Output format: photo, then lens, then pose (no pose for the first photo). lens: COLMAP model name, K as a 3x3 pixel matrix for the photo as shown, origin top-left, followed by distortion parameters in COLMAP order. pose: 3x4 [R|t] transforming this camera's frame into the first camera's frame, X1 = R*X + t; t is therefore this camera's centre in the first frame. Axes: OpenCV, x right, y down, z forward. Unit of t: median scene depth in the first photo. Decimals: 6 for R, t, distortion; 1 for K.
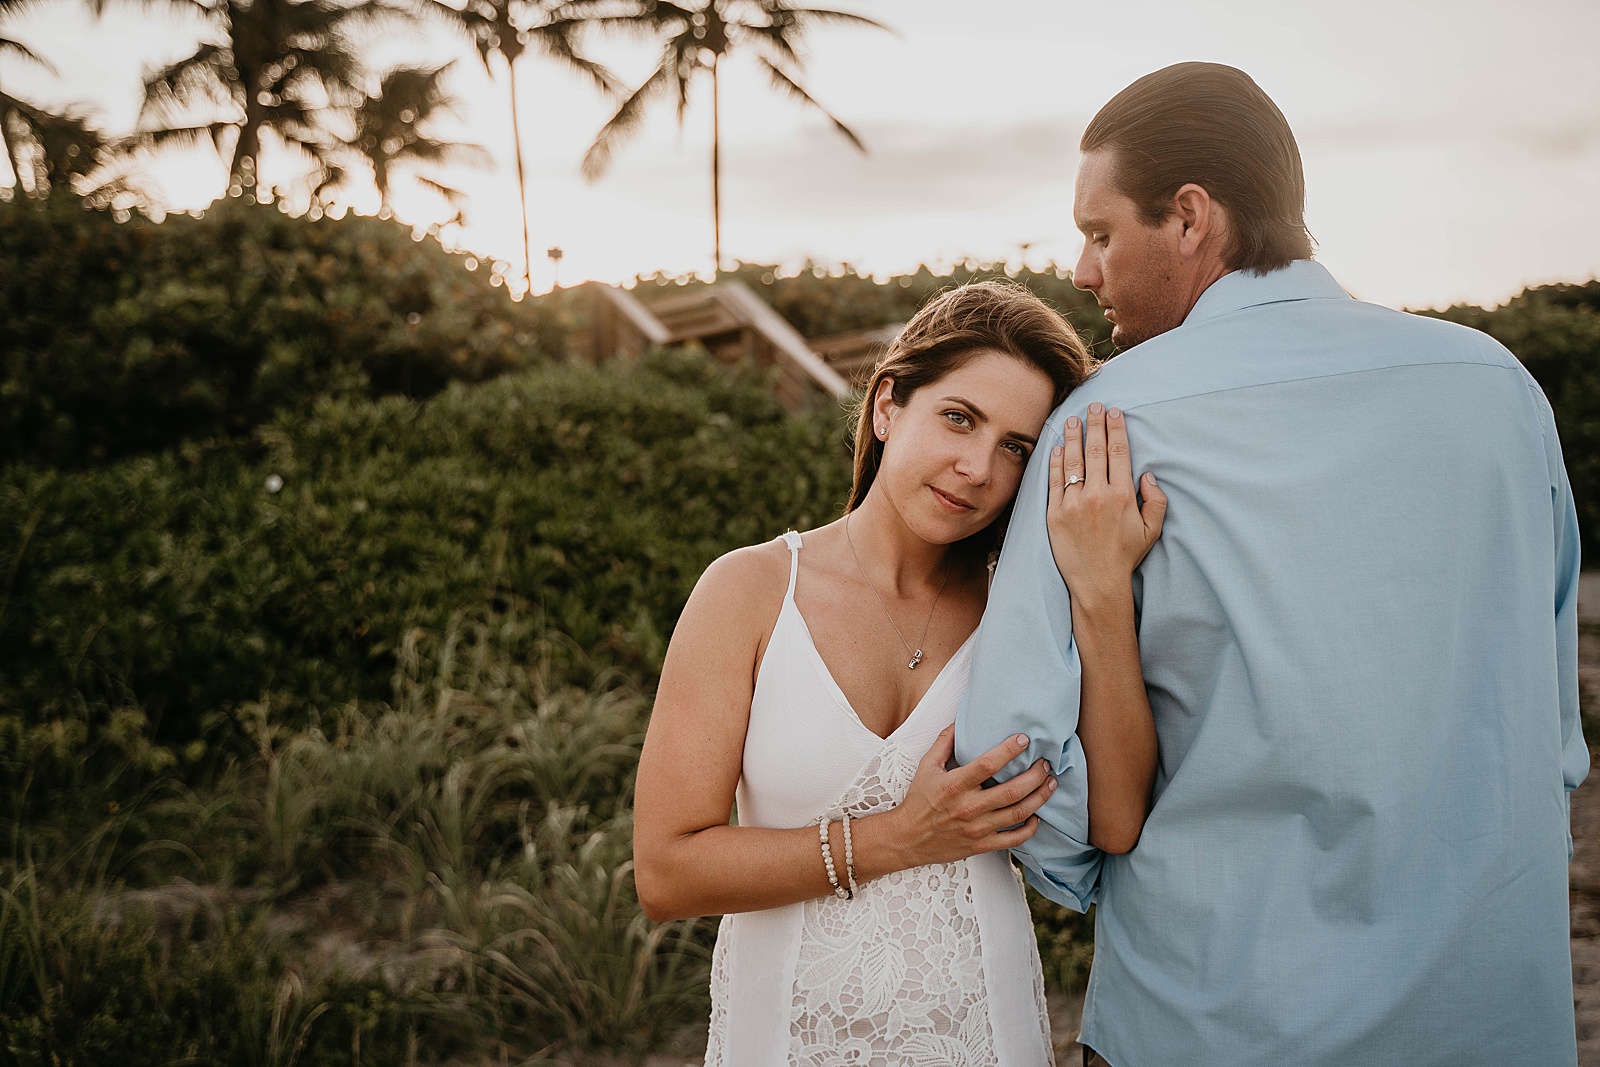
lens RADIAL K [[1632.2, 0, 798.7], [0, 1632.2, 572.7], [0, 0, 1]] dist [-0.003592, 0.010300]
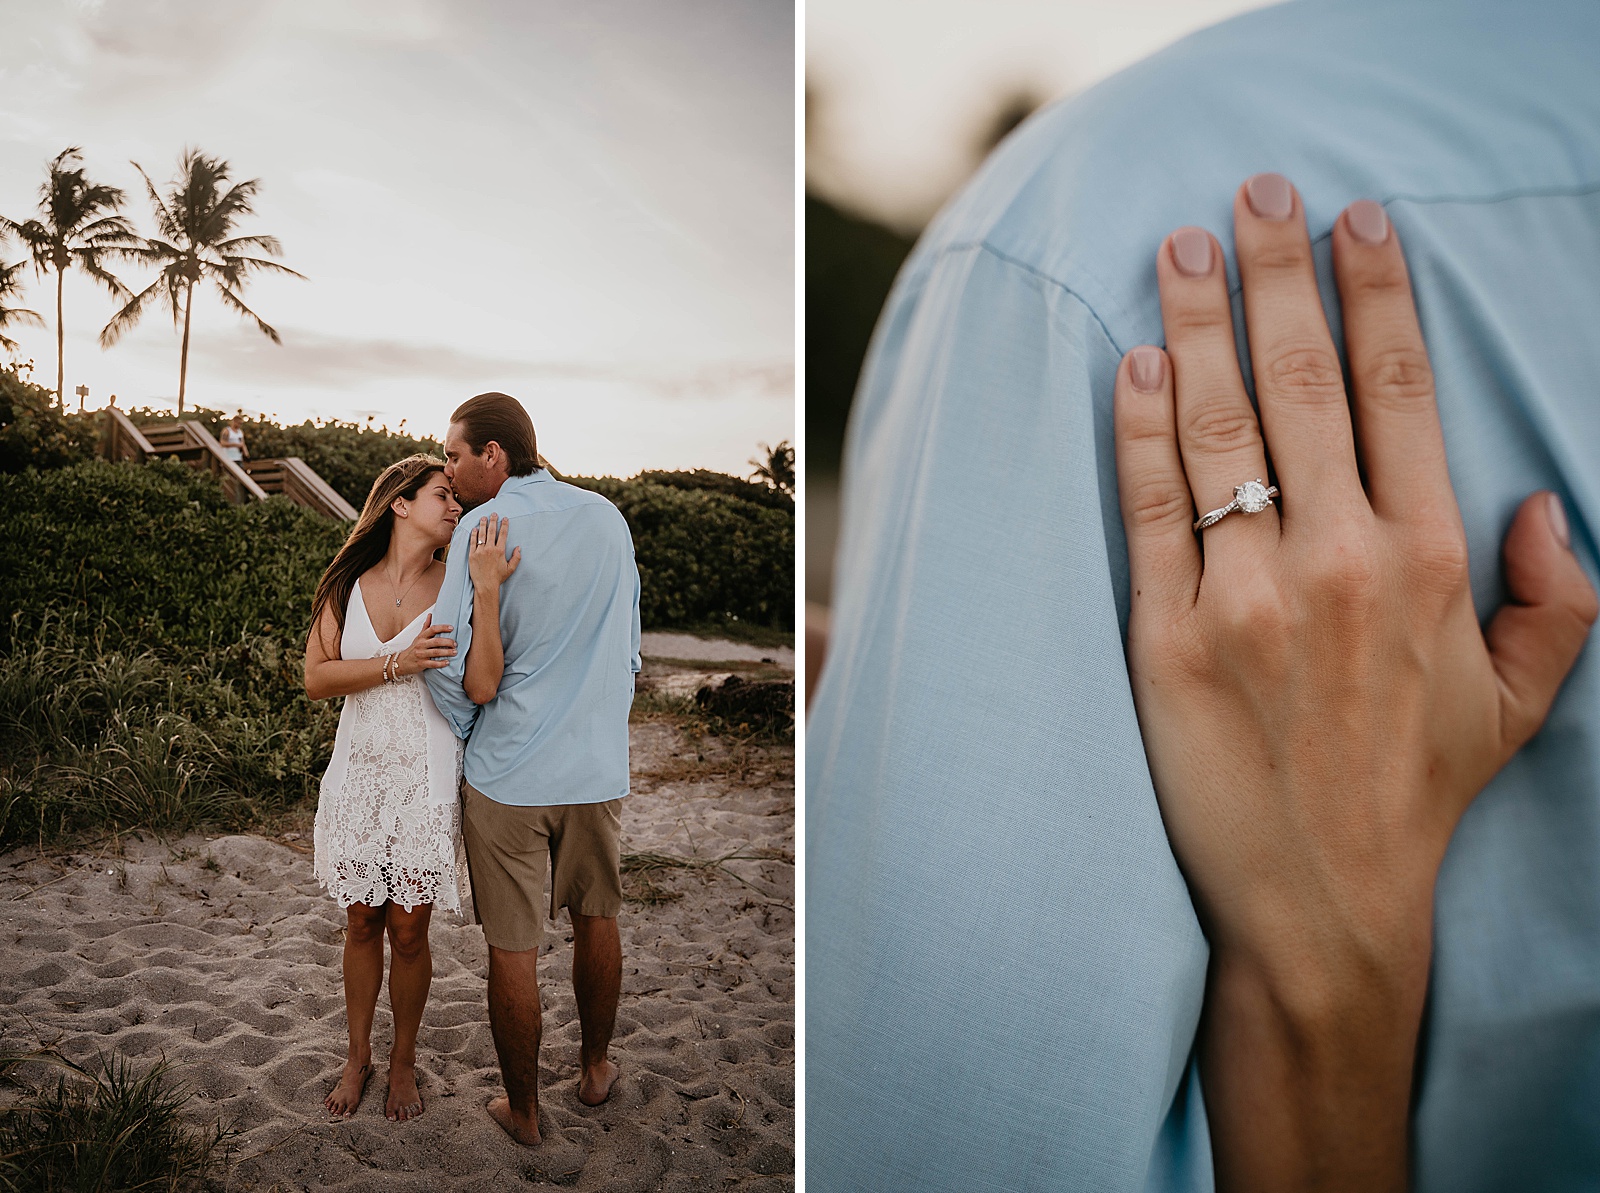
lens RADIAL K [[1443.0, 0, 799.4], [0, 1443.0, 596.9], [0, 0, 1]] dist [-0.004122, 0.001395]
pose [[0.871653, 0.072946, 0.484666, -0.223858], [-0.056362, 0.997221, -0.048724, 0.041916], [-0.486873, 0.015154, 0.873341, -0.634058]]
